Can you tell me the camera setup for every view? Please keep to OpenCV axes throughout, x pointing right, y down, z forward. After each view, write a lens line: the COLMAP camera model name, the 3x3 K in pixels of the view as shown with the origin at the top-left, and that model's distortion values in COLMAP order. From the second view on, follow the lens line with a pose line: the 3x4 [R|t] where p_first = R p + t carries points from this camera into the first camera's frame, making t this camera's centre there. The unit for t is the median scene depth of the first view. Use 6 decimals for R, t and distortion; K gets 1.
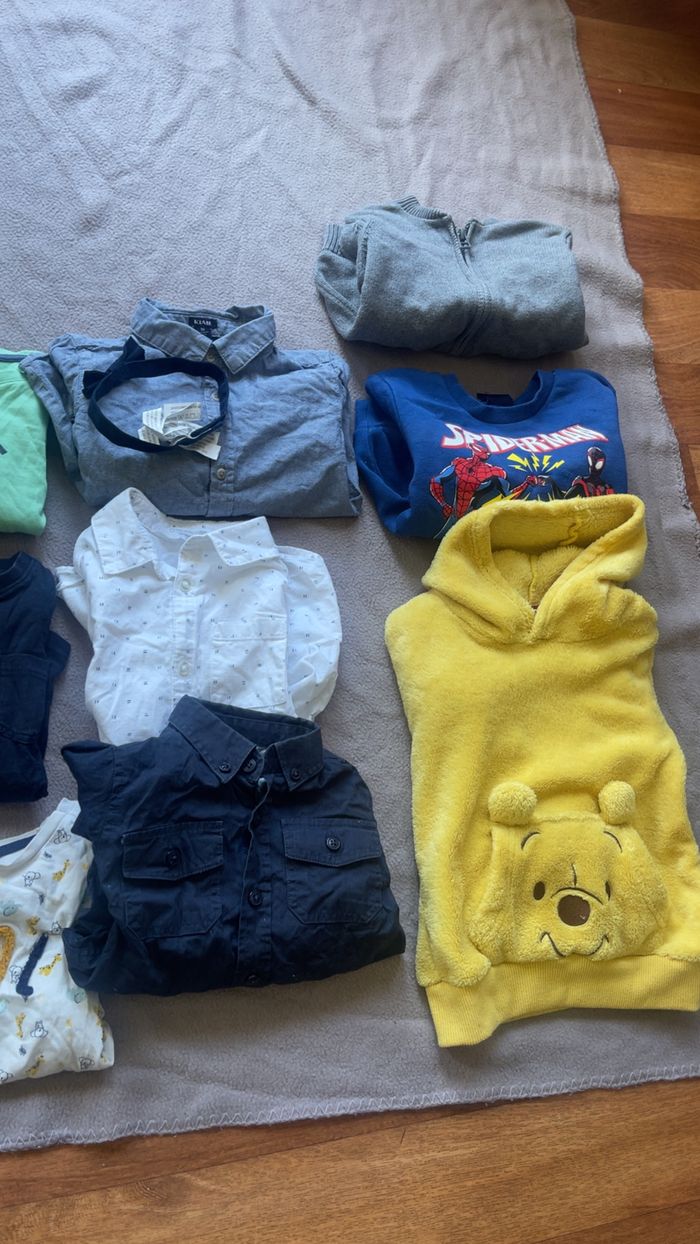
lens RADIAL K [[990.1, 0, 355.1], [0, 990.1, 627.1], [0, 0, 1]] dist [0.054576, -0.064569]
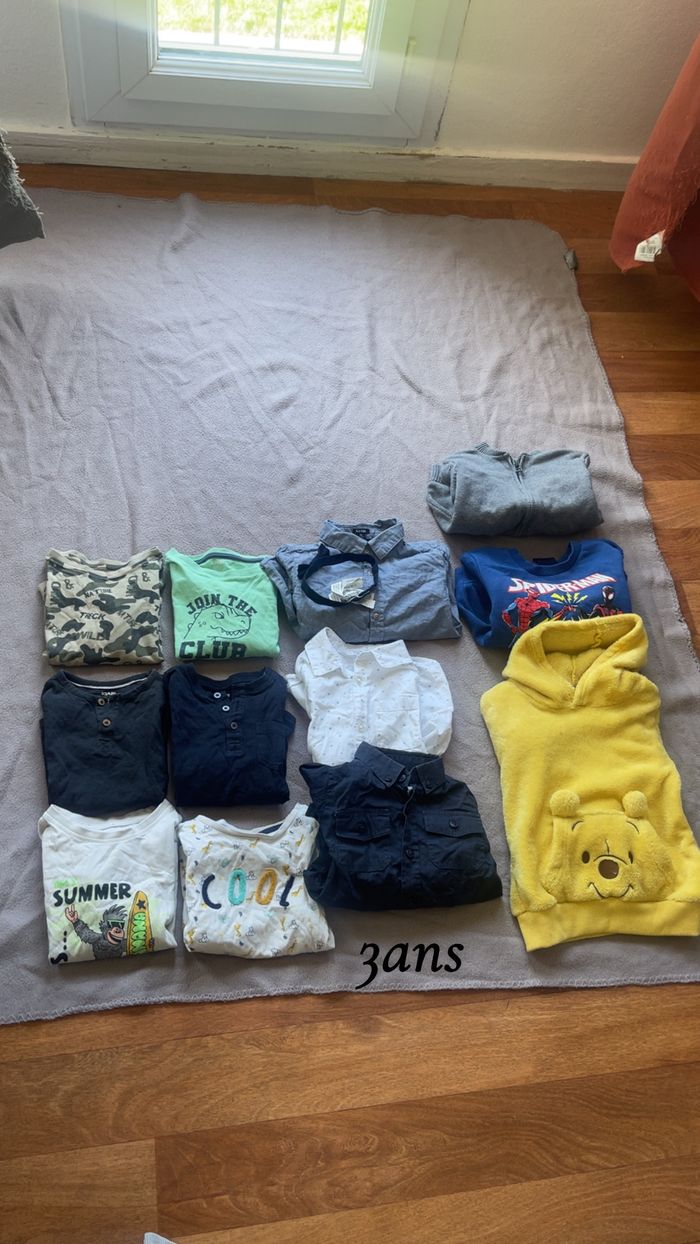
lens RADIAL K [[996.8, 0, 349.5], [0, 996.8, 637.7], [0, 0, 1]] dist [0.098350, -0.208925]
pose [[0.988604, -0.064759, -0.135901, 0.050650], [0.042435, 0.986015, -0.161162, 0.158593], [0.144437, 0.153558, 0.977526, -0.688390]]
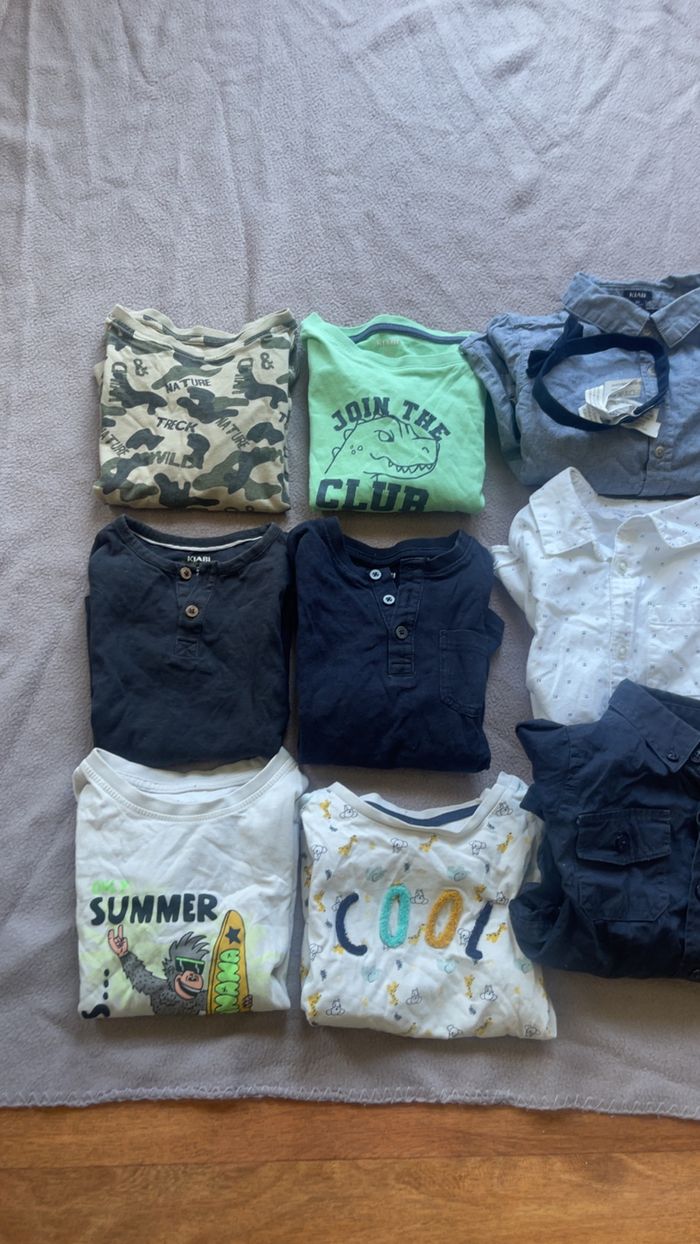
lens RADIAL K [[990.1, 0, 355.1], [0, 990.1, 627.1], [0, 0, 1]] dist [0.054576, -0.064569]
pose [[0.964209, 0.043009, -0.261633, -0.163058], [-0.034245, 0.998692, 0.037966, -0.010479], [0.262923, -0.027648, 0.964421, -0.022215]]
